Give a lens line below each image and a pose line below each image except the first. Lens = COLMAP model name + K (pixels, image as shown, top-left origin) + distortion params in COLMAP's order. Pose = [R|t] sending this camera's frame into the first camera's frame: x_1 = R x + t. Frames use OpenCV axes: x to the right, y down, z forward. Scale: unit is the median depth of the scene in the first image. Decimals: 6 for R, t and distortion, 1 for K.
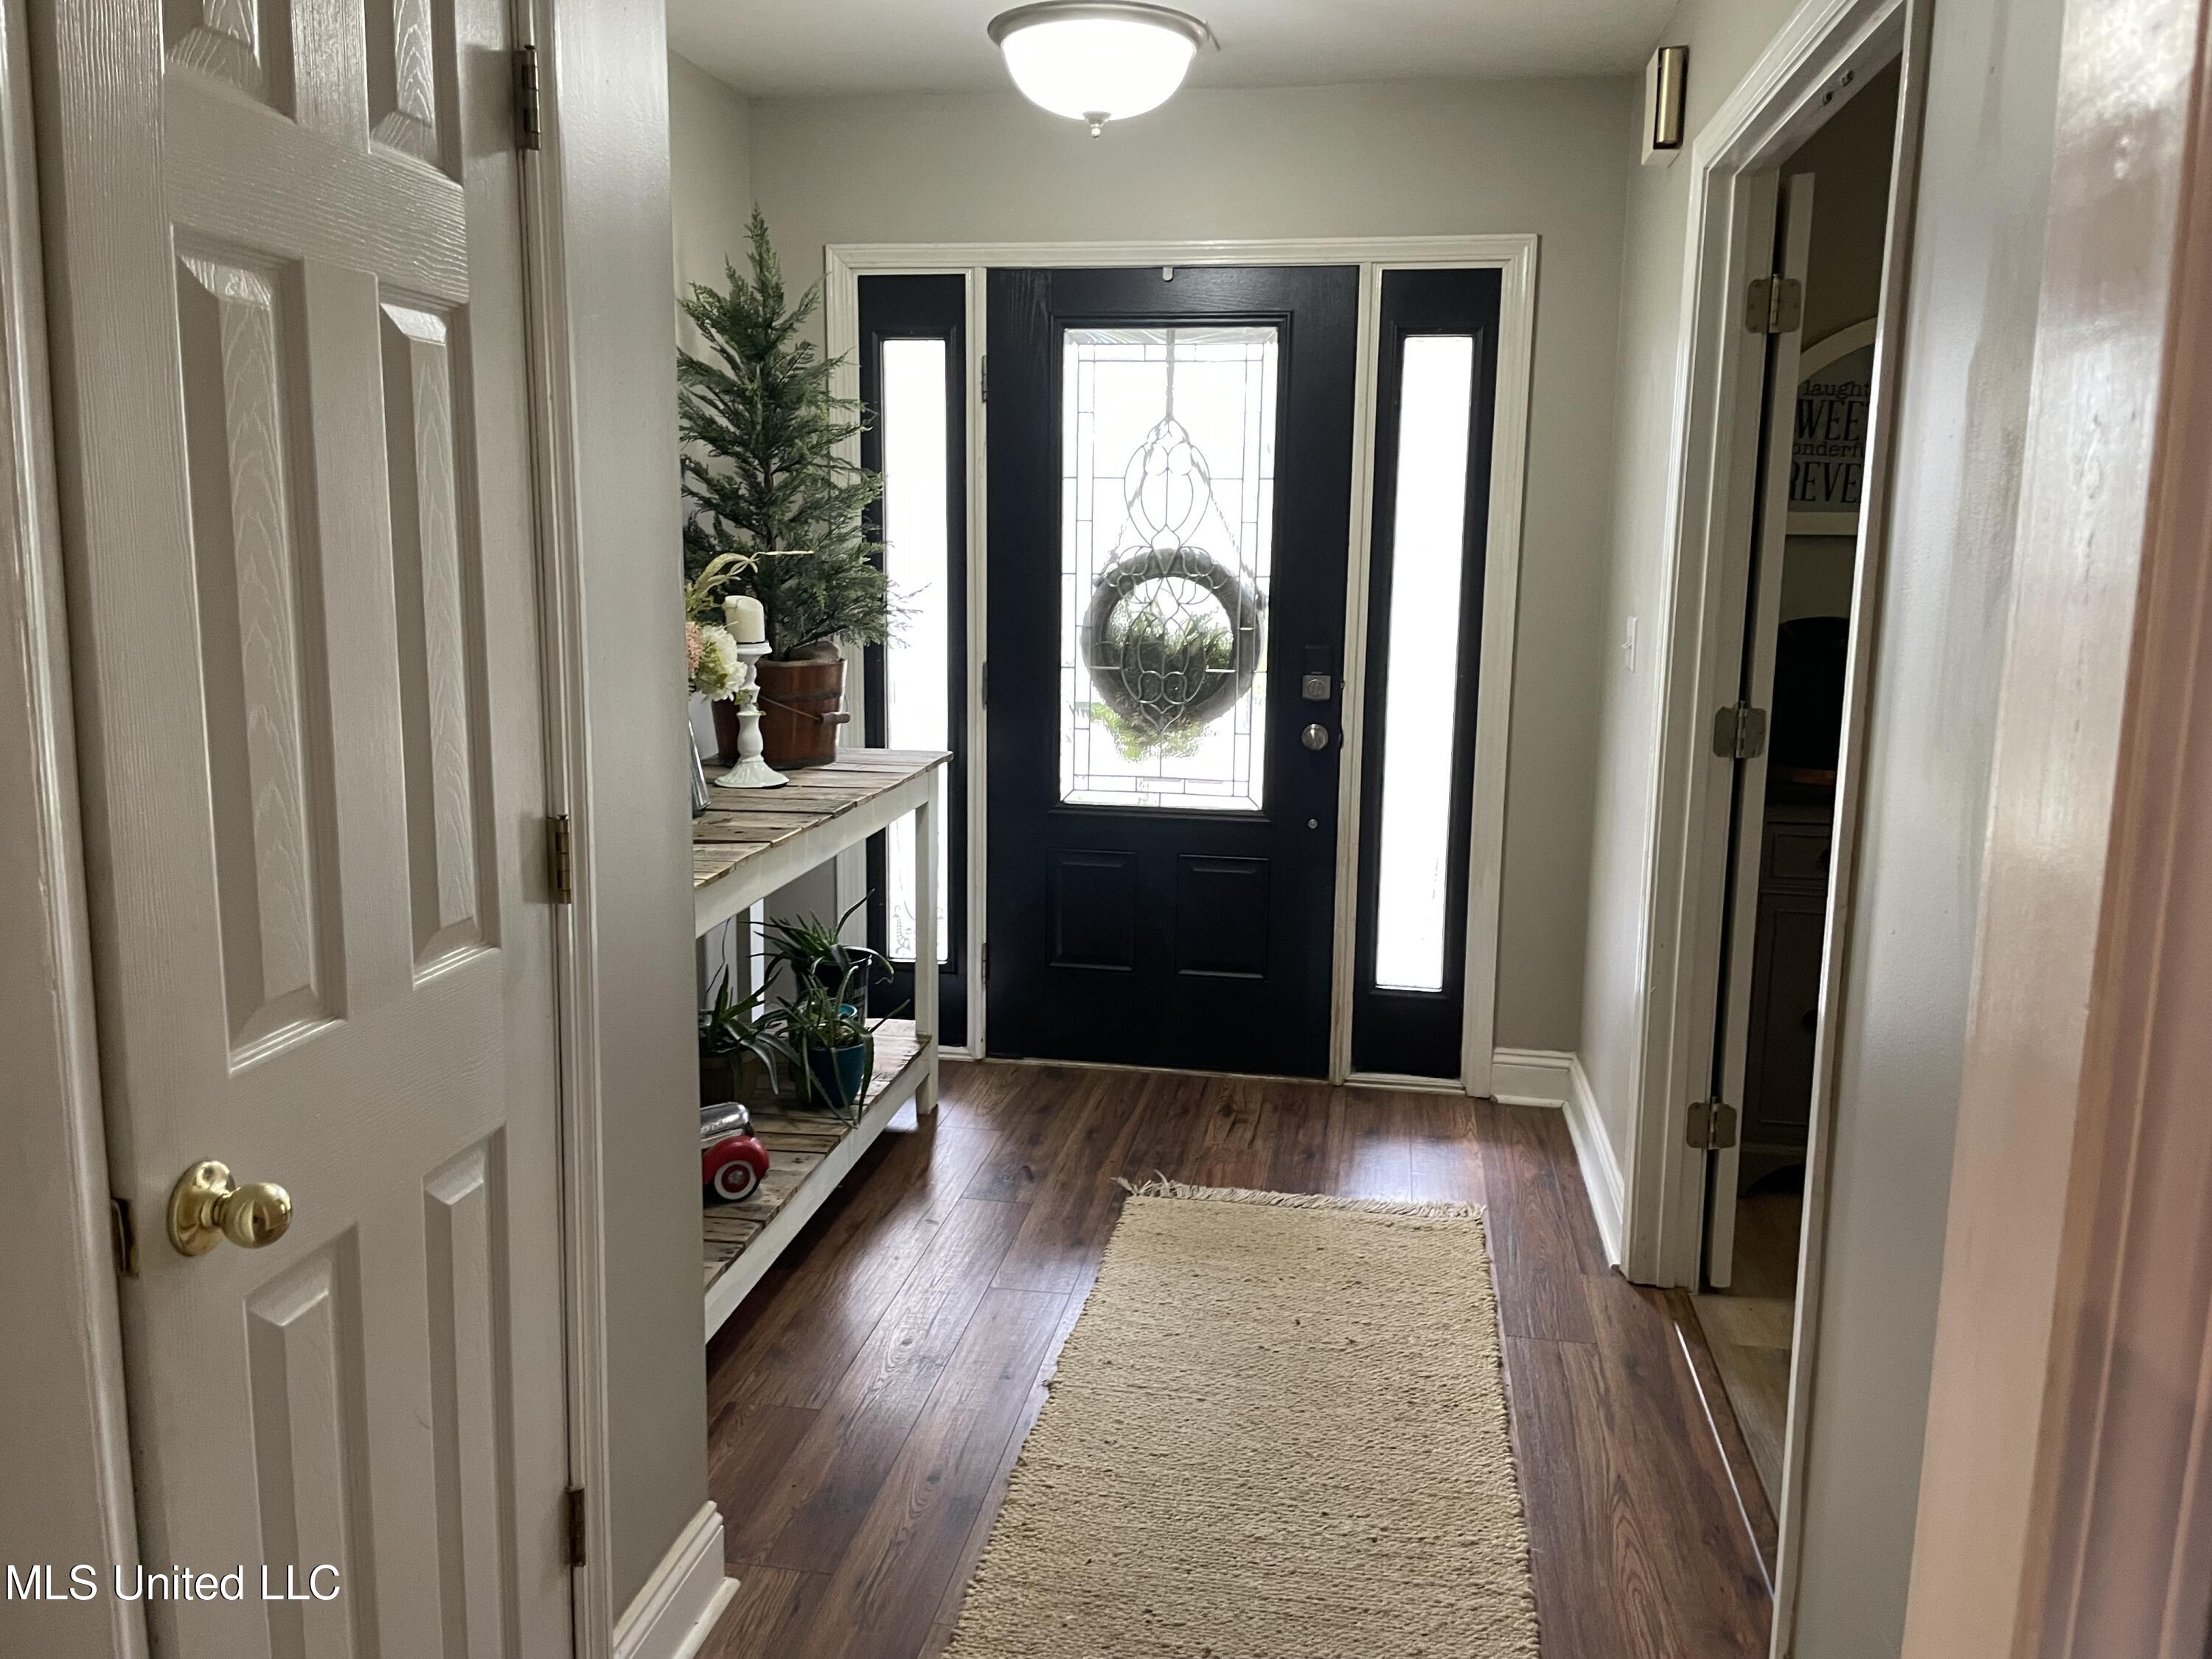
lens RADIAL K [[1688.4, 0, 1108.9], [0, 1688.4, 826.6], [0, 0, 1]] dist [0.047855, -0.015105]
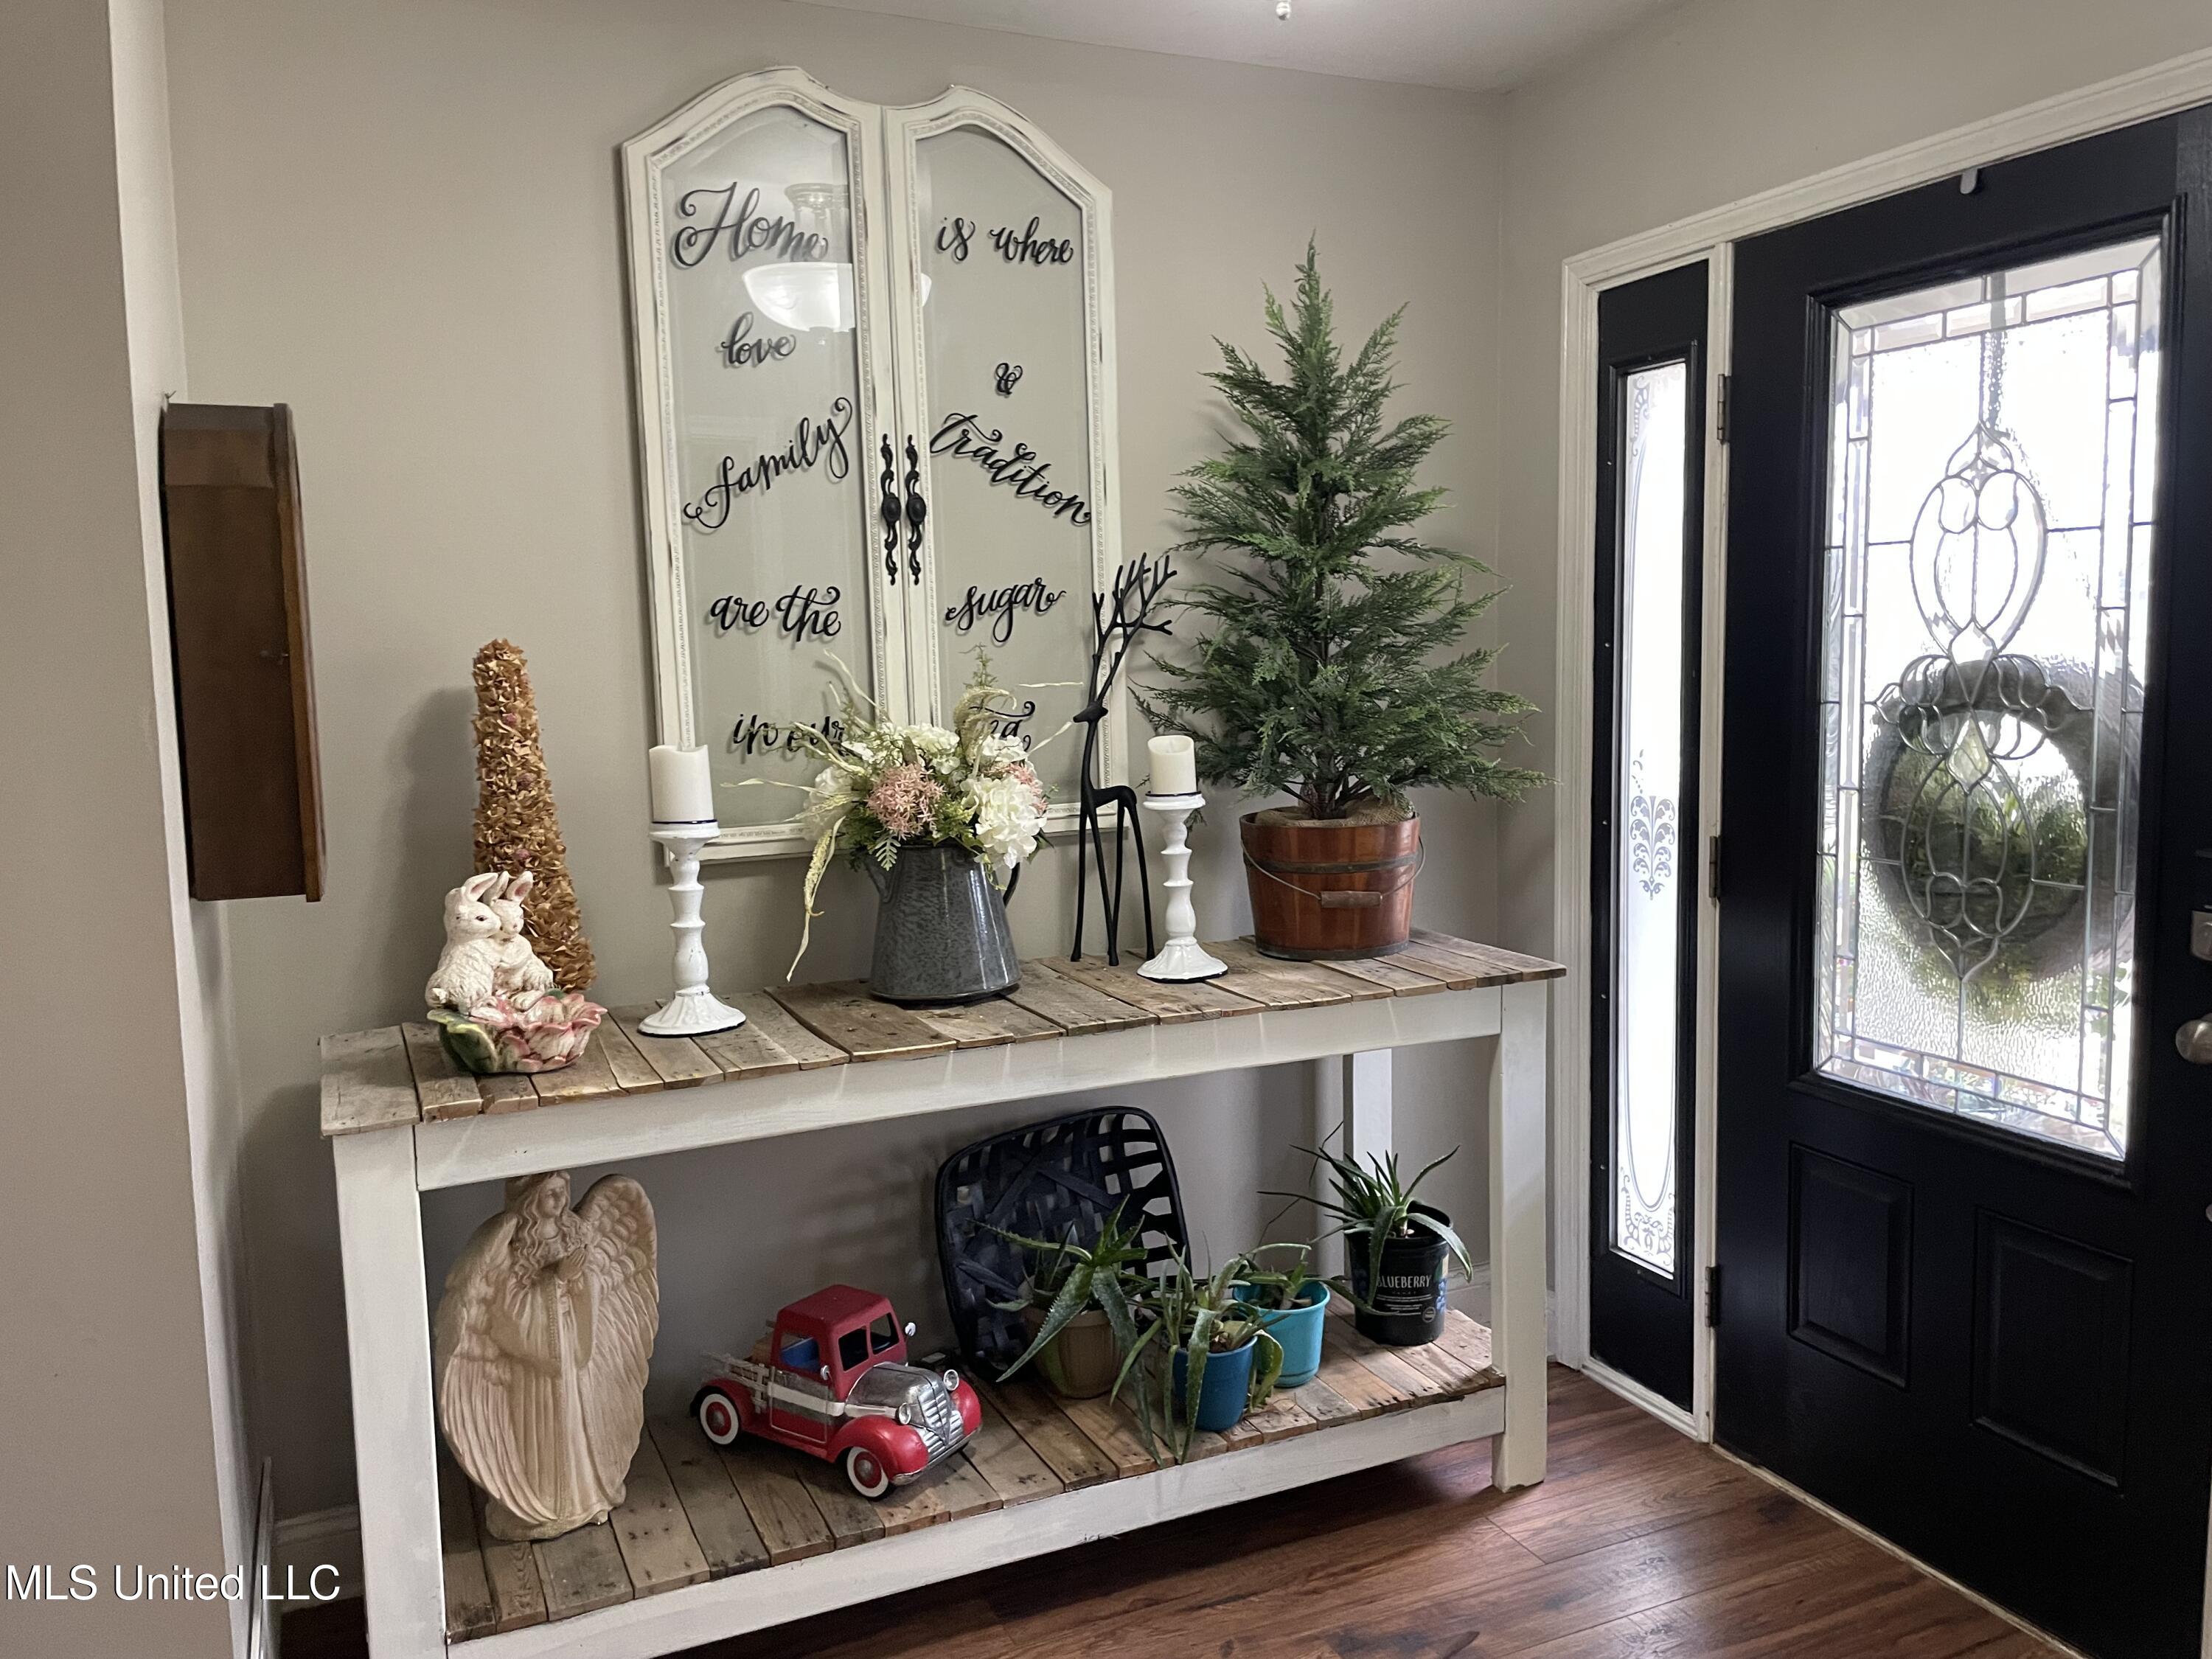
lens RADIAL K [[1688.4, 0, 1103.1], [0, 1688.4, 815.4], [0, 0, 1]] dist [0.047855, -0.015105]
pose [[0.557008, 0.057925, -0.828484, 0.346370], [-0.119614, 0.992759, -0.011009, -0.071432], [0.821848, 0.105230, 0.559904, 0.446515]]
